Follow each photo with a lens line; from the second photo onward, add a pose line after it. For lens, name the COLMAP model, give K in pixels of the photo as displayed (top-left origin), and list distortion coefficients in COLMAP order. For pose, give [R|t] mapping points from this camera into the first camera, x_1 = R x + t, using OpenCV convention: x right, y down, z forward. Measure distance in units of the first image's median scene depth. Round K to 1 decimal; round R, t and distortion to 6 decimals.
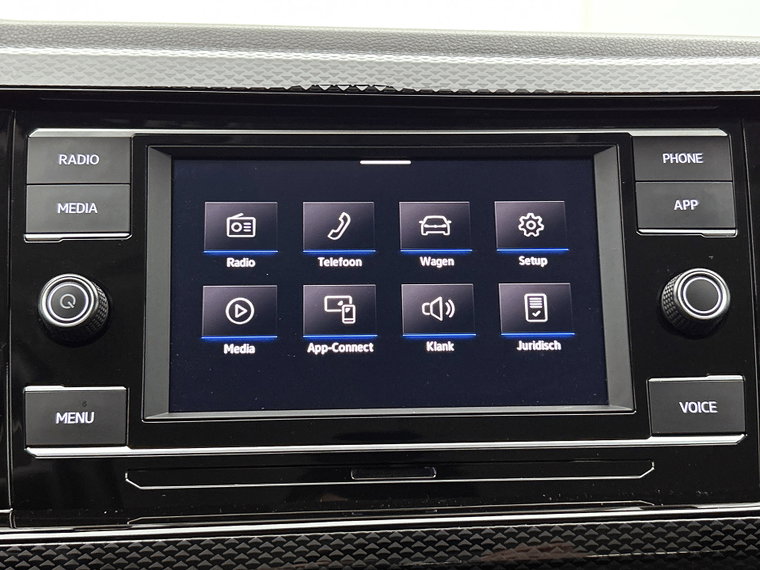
lens RADIAL K [[1068.4, 0, 384.0], [0, 1068.4, 285.9], [0, 0, 1]] dist [0.068570, 0.000000]
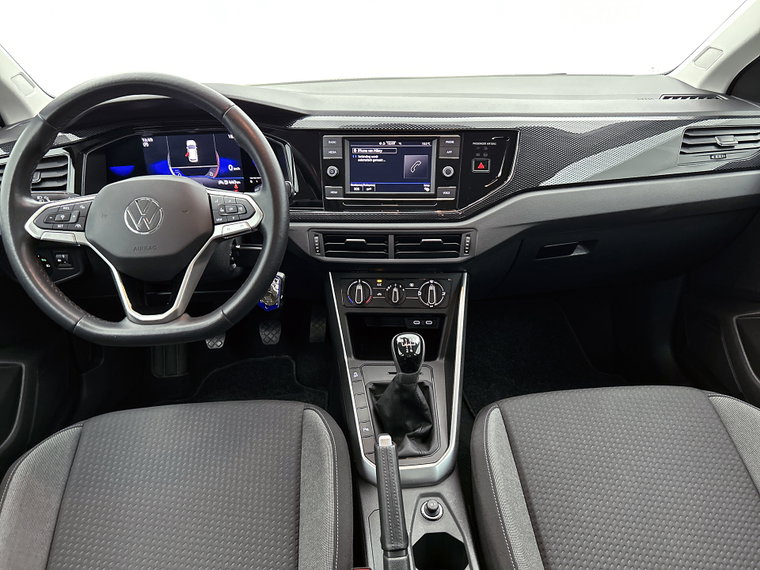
lens RADIAL K [[574.5, 0, 380.1], [0, 574.5, 283.0], [0, 0, 1]] dist [0.026320, -0.040282]
pose [[0.989114, 0.045975, -0.139783, 0.373864], [0.006055, 0.936419, 0.350832, -0.461668], [0.147024, -0.347859, 0.925947, -1.813979]]
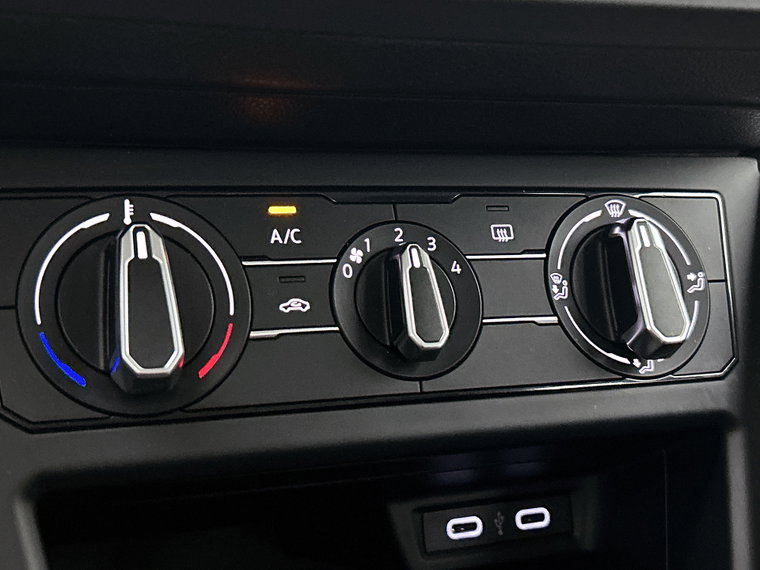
lens RADIAL K [[1068.4, 0, 386.3], [0, 1068.4, 285.9], [0, 0, 1]] dist [0.068570, 0.000000]
pose [[0.954487, -0.013495, 0.297948, -0.187895], [-0.015906, 0.995251, 0.096032, 0.531173], [-0.297829, -0.096401, 0.949739, 0.170425]]
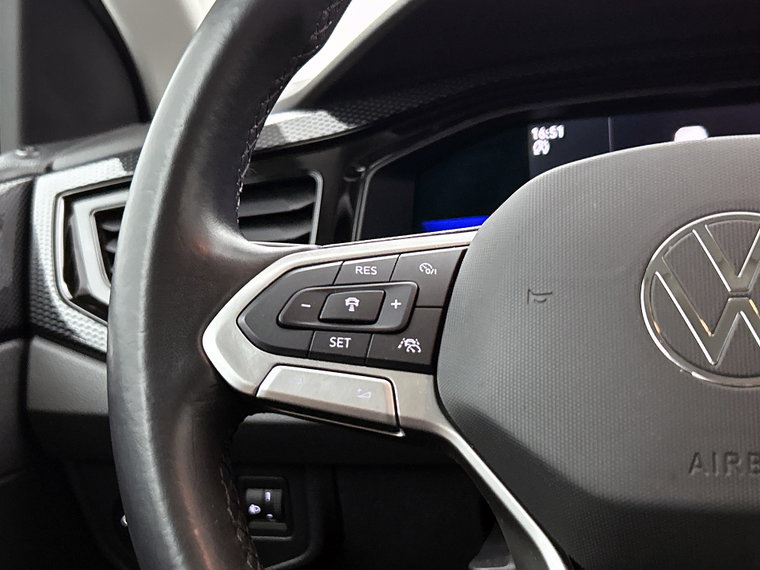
lens RADIAL K [[1068.4, 0, 386.8], [0, 1068.4, 282.8], [0, 0, 1]] dist [0.068570, 0.000000]
pose [[0.890827, -0.000485, -0.454343, -0.687320], [0.040495, 0.996104, 0.078336, -0.026266], [0.452535, -0.088183, 0.887376, -0.682766]]
